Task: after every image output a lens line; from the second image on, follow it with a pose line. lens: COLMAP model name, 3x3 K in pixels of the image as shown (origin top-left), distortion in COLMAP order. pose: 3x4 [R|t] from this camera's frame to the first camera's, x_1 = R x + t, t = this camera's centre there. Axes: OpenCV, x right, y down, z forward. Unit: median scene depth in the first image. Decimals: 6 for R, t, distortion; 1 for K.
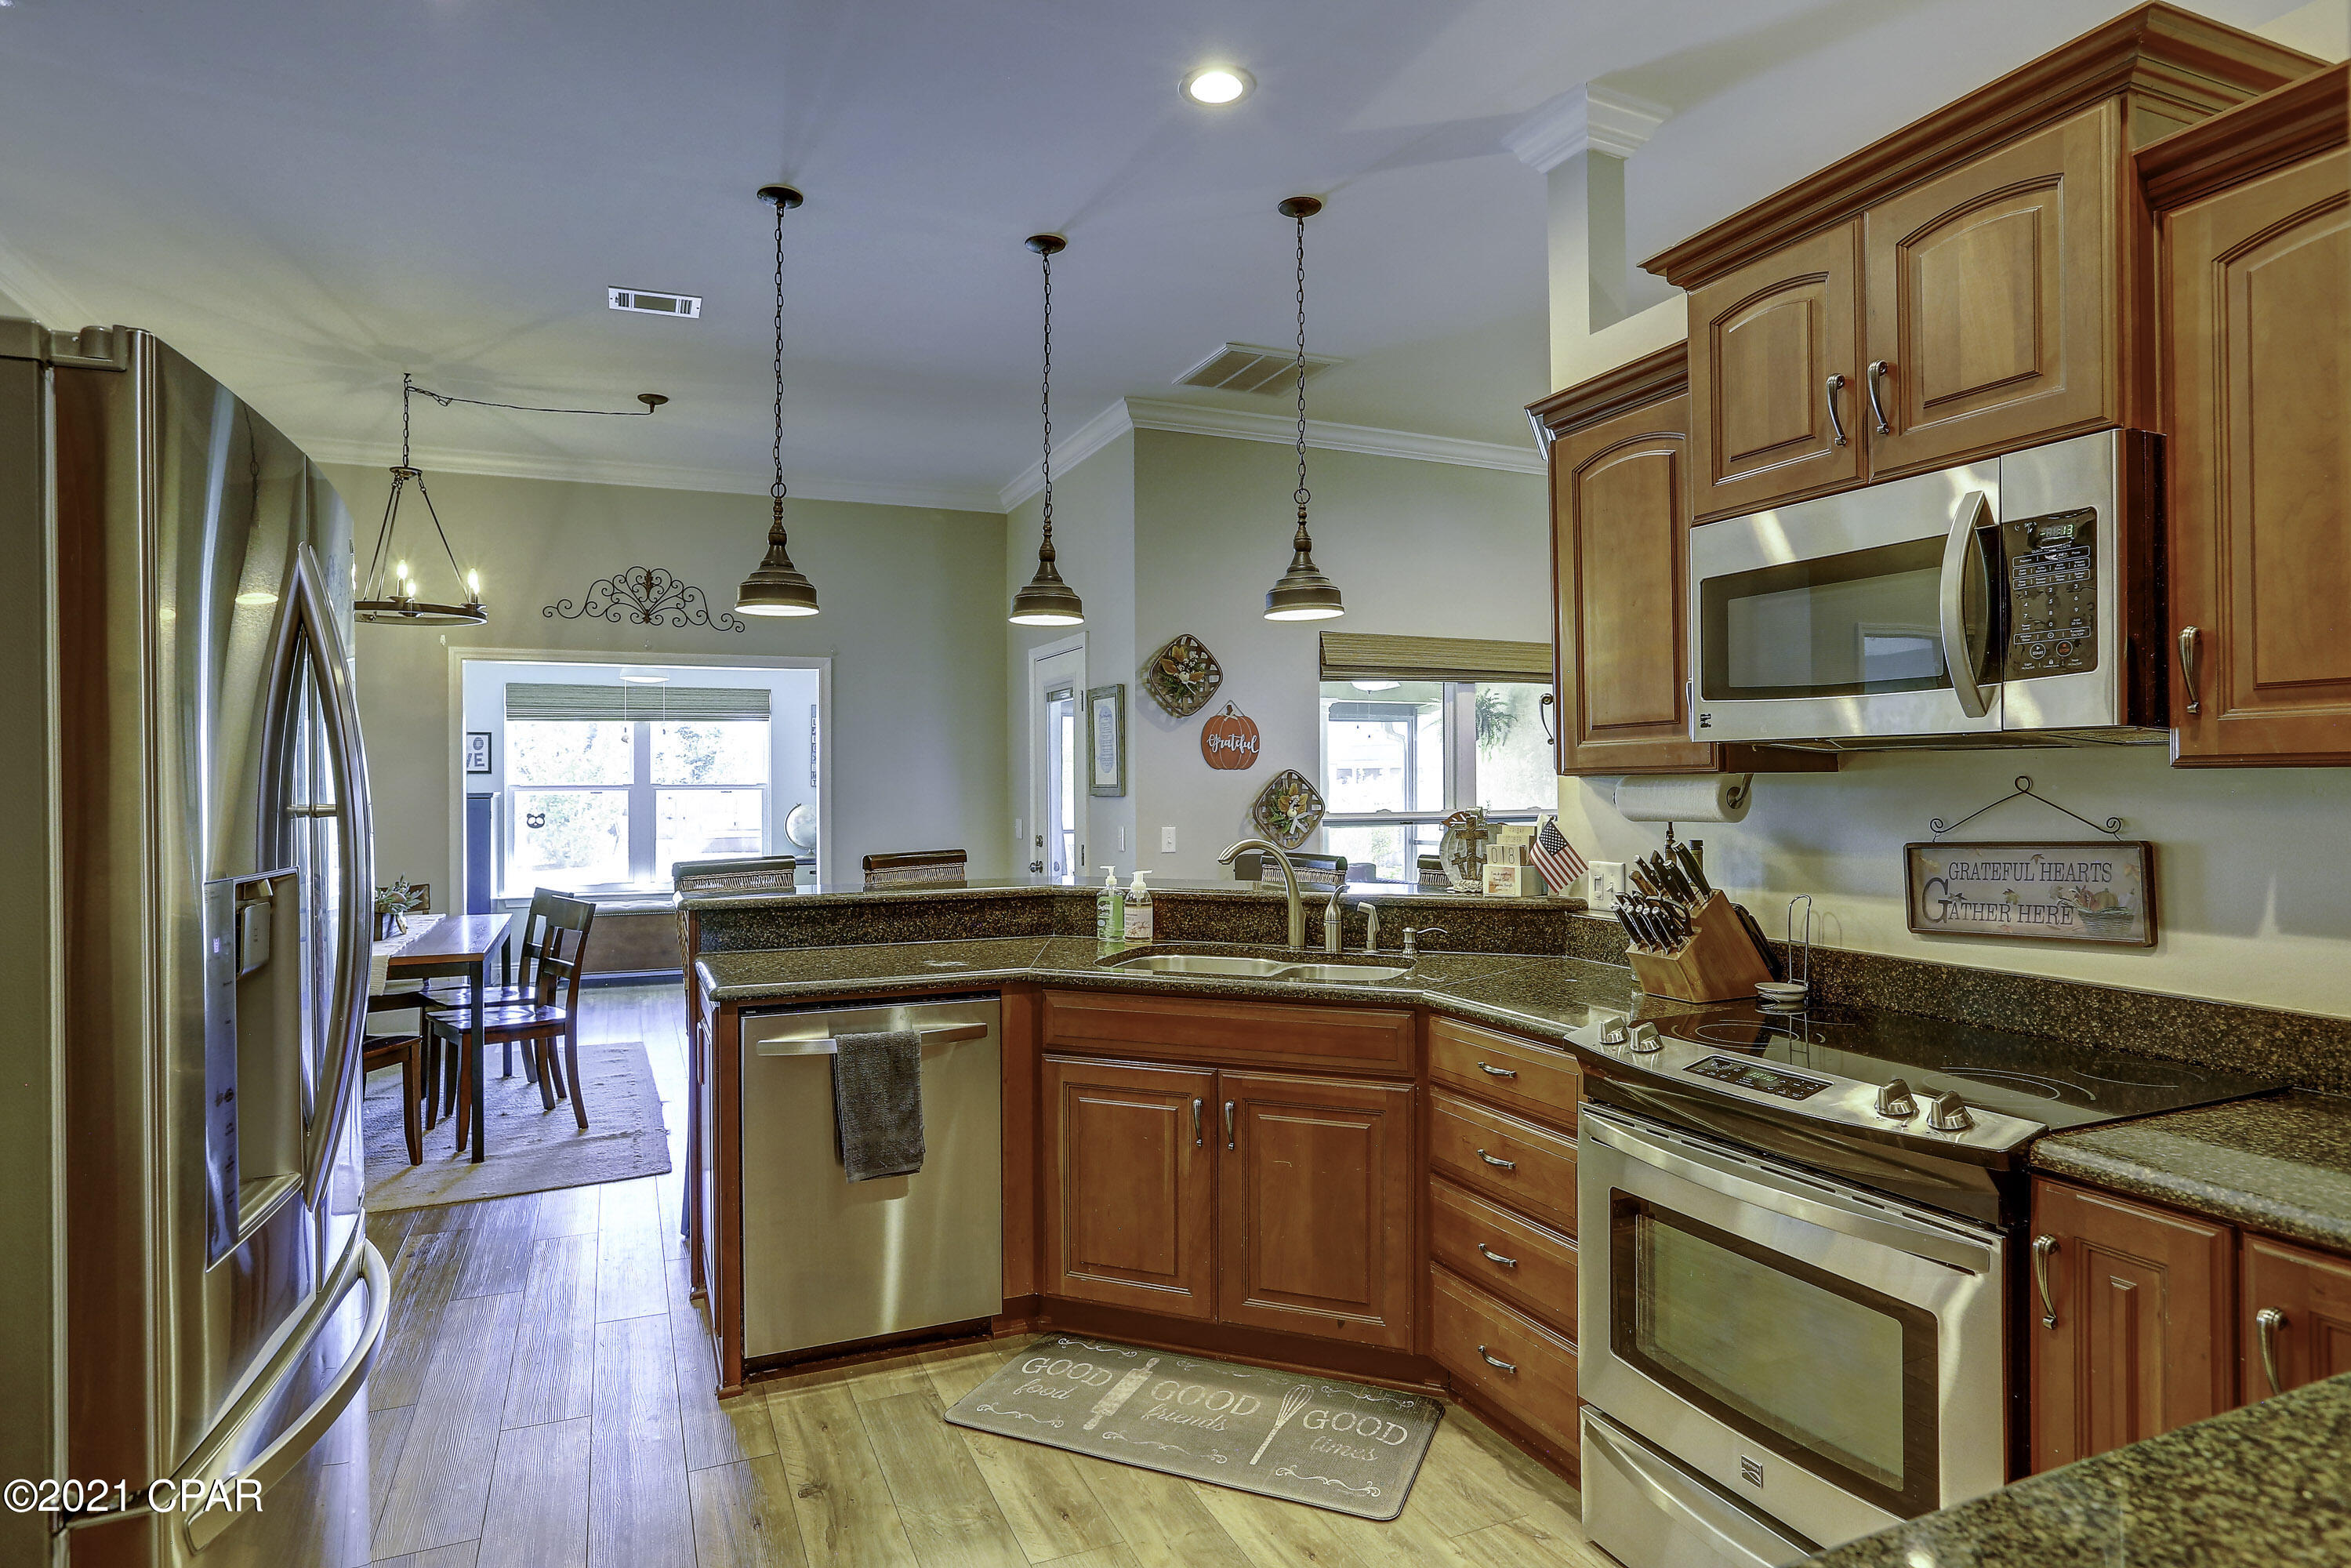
lens RADIAL K [[1275.3, 0, 1170.6], [0, 1275.3, 782.1], [0, 0, 1]] dist [-0.019131, 0.010460]
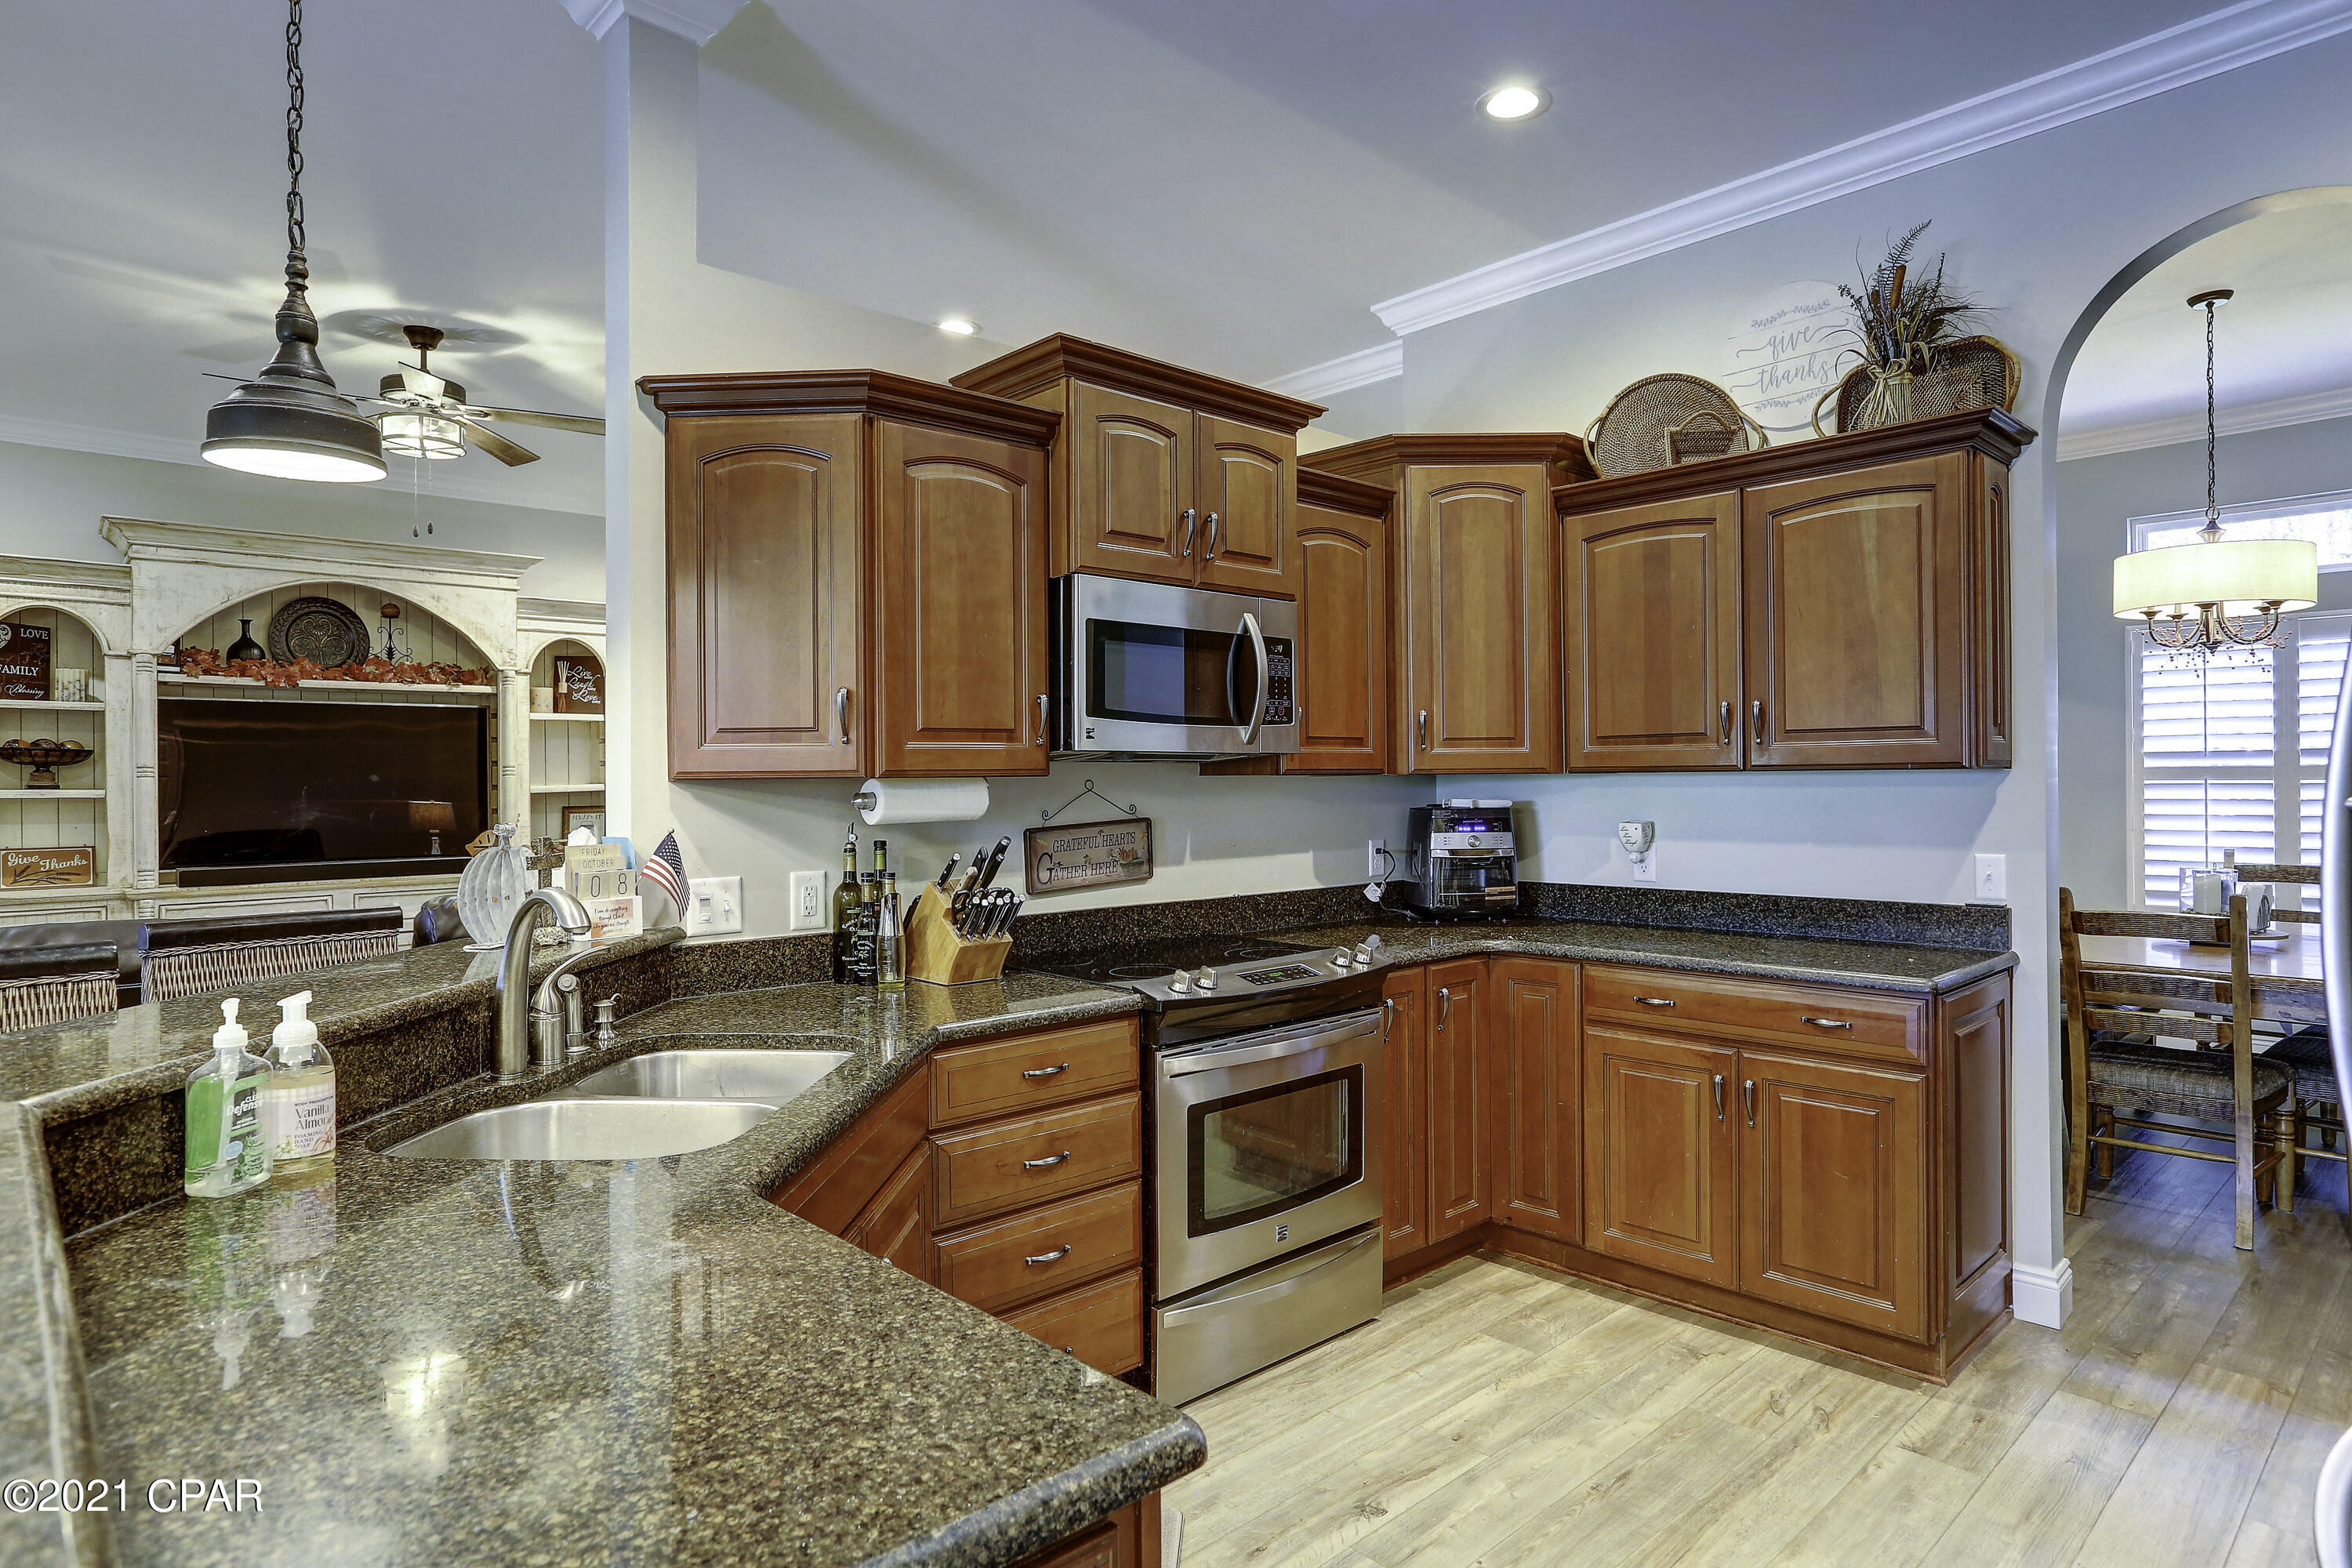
lens RADIAL K [[1275.8, 0, 1179.4], [0, 1275.8, 776.0], [0, 0, 1]] dist [-0.019131, 0.010460]
pose [[-0.345695, 0.012345, 0.938266, -0.802127], [0.006805, 0.999920, -0.010649, 0.006754], [-0.938322, 0.002704, -0.345751, 1.393357]]
